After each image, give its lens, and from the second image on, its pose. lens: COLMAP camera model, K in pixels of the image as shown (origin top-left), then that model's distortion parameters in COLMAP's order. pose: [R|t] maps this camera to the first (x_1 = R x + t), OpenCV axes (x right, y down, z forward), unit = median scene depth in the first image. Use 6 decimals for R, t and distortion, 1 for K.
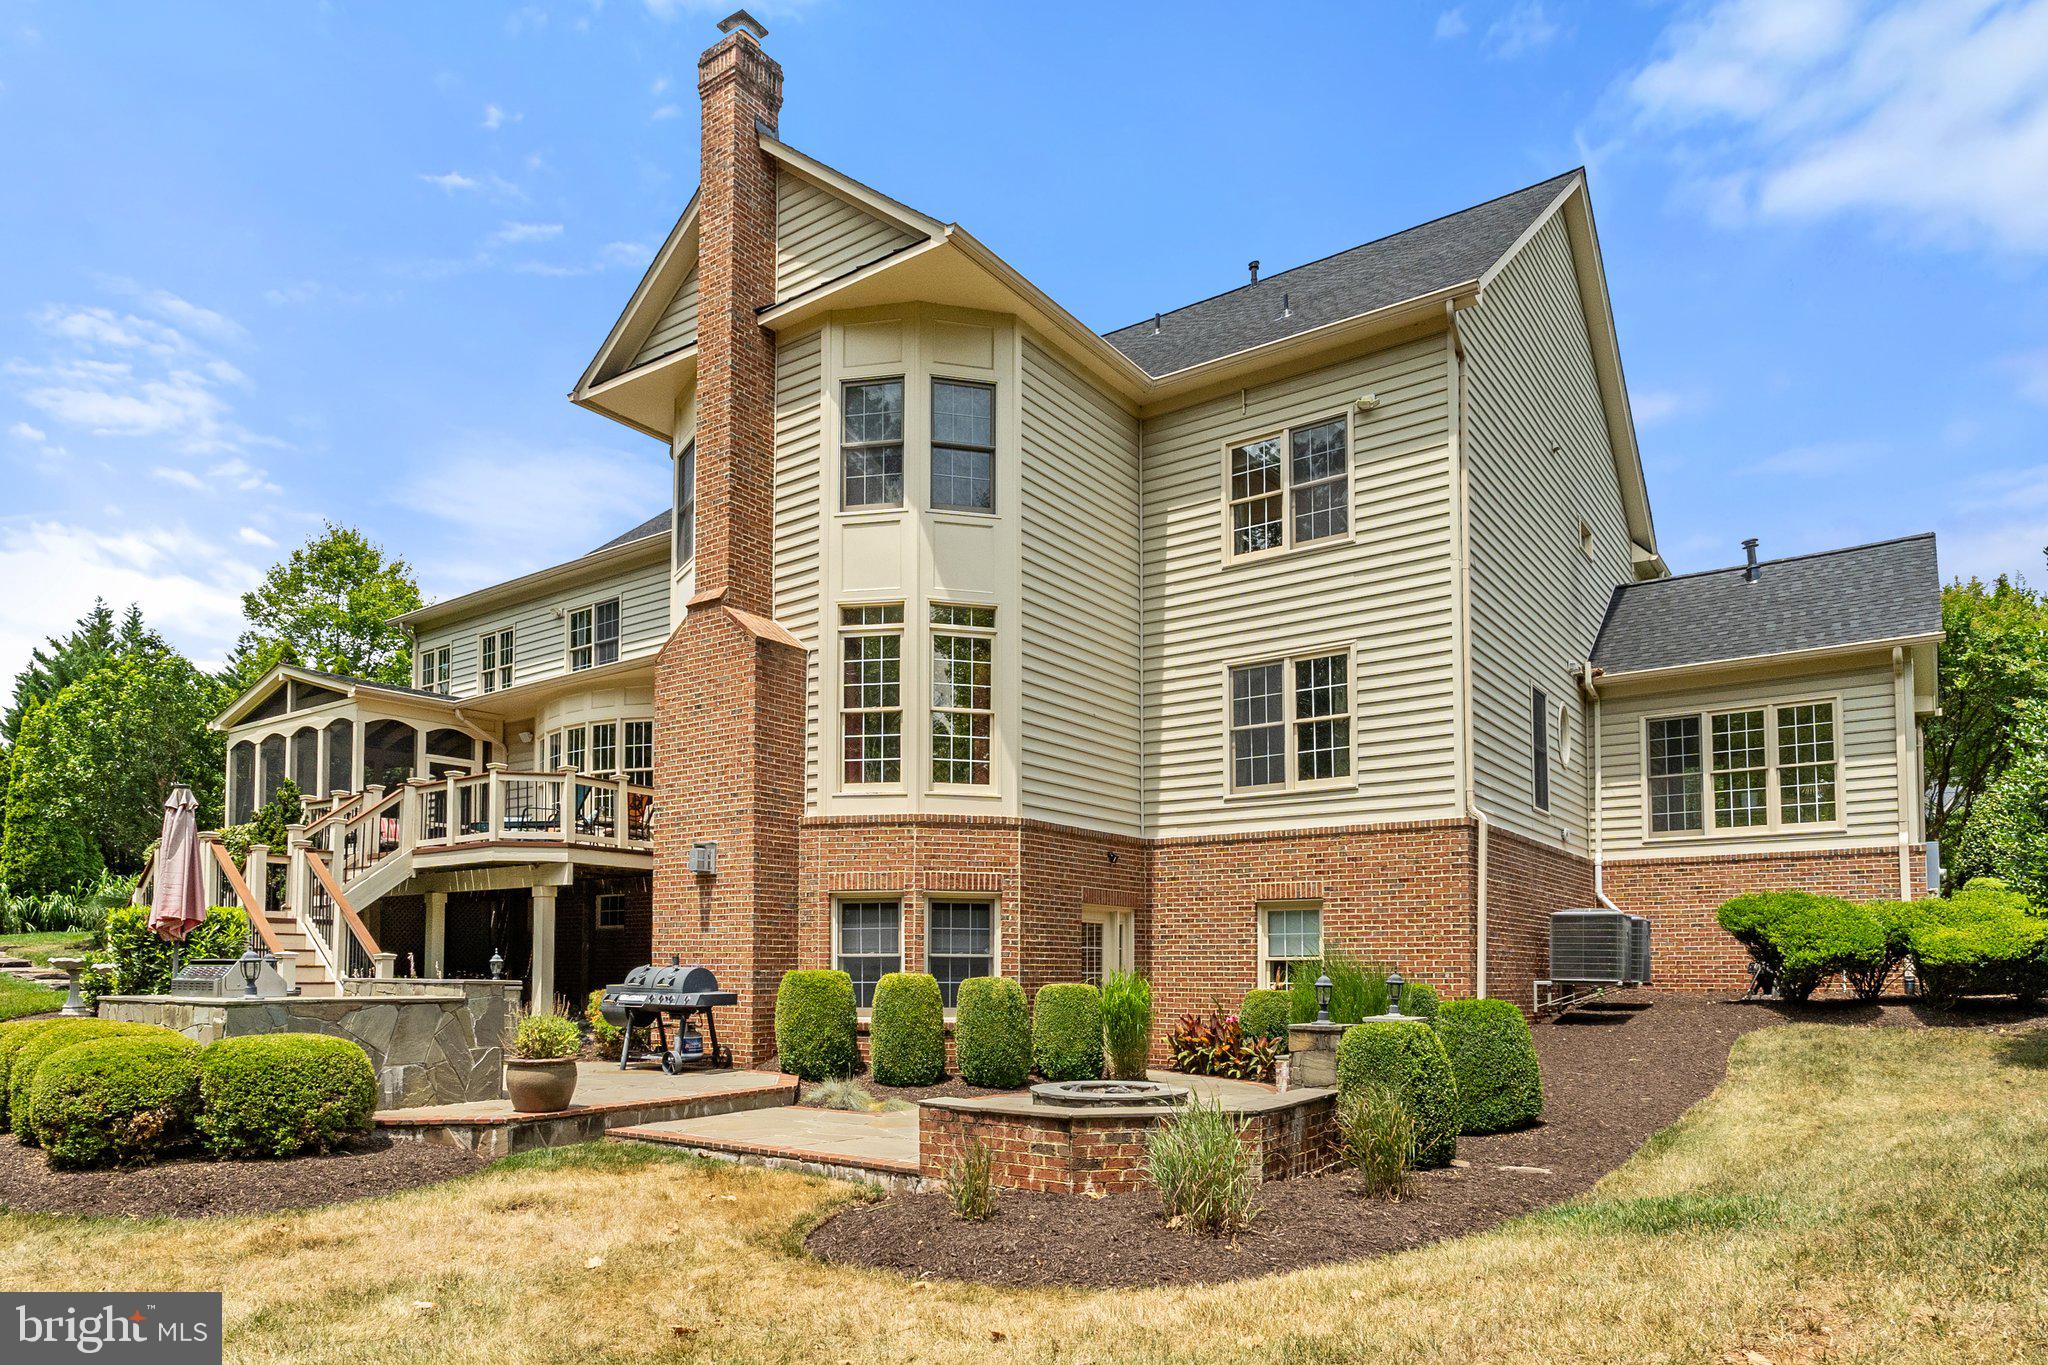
lens RADIAL K [[1245.4, 0, 1030.4], [0, 1245.4, 902.1], [0, 0, 1]] dist [-0.003108, 0.001551]
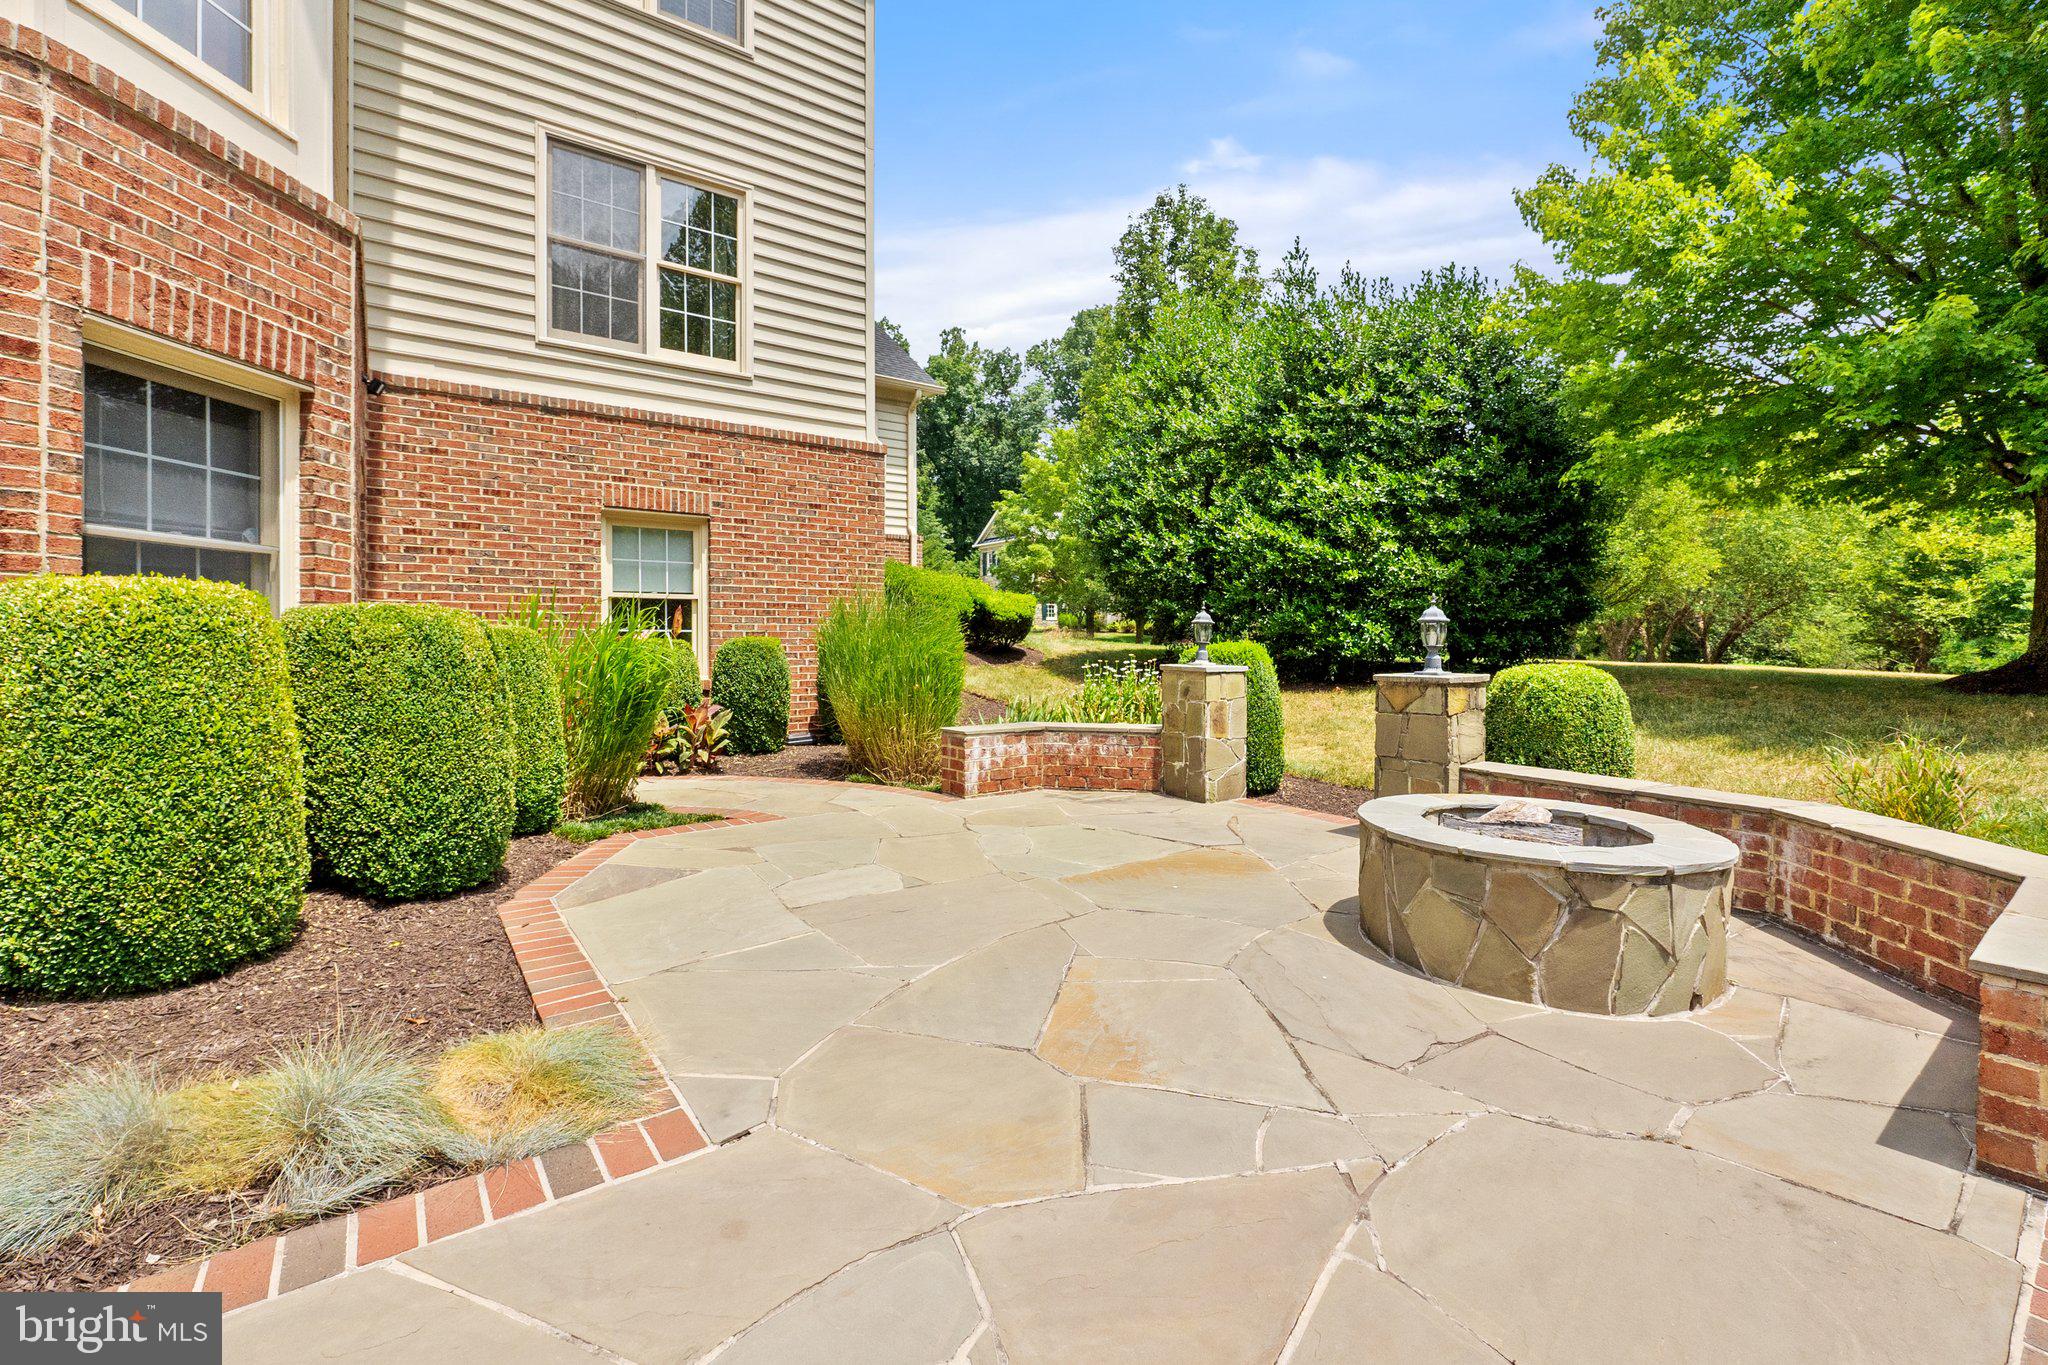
lens RADIAL K [[866.9, 0, 1046.3], [0, 866.9, 641.5], [0, 0, 1]] dist [-0.009559, 0.001218]
pose [[0.301161, -0.006592, 0.953550, -0.192382], [-0.052088, 0.998369, 0.023352, 0.047965], [-0.952150, -0.056701, 0.300327, 0.633143]]
